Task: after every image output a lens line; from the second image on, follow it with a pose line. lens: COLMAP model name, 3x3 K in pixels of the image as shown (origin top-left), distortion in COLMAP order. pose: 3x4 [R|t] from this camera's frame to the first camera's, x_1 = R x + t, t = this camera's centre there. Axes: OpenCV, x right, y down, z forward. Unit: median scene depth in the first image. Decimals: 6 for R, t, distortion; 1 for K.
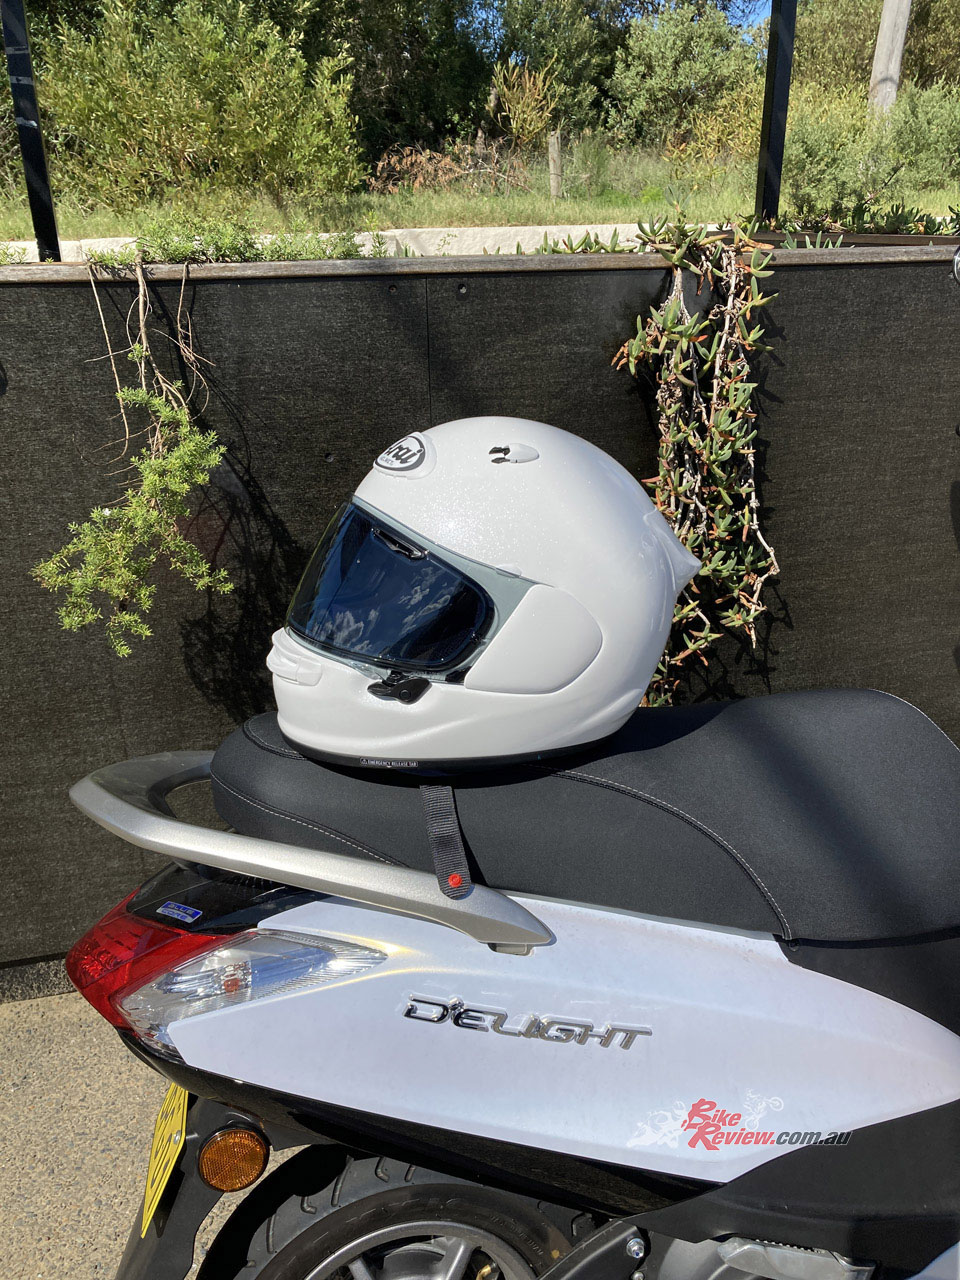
lens RADIAL K [[1021.1, 0, 480.0], [0, 1021.1, 640.0], [0, 0, 1]] dist [0.079008, -0.092396]
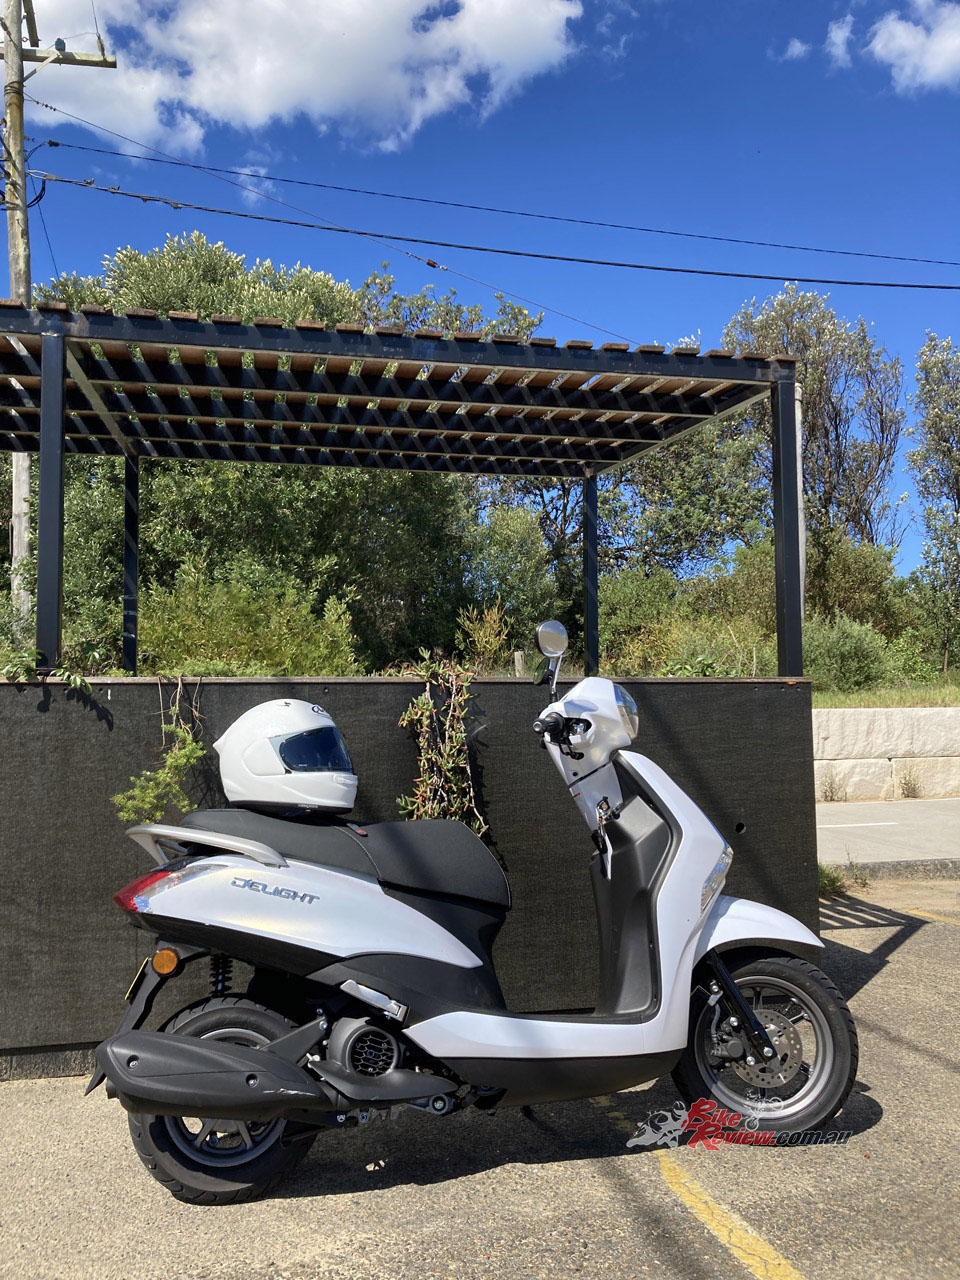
lens RADIAL K [[1062.7, 0, 480.0], [0, 1062.7, 640.0], [0, 0, 1]] dist [-0.015627, -0.005921]
pose [[0.999449, -0.001193, -0.033172, 0.376619], [-0.014188, 0.888122, -0.459388, 0.580503], [0.030009, 0.459605, 0.887616, -1.007656]]
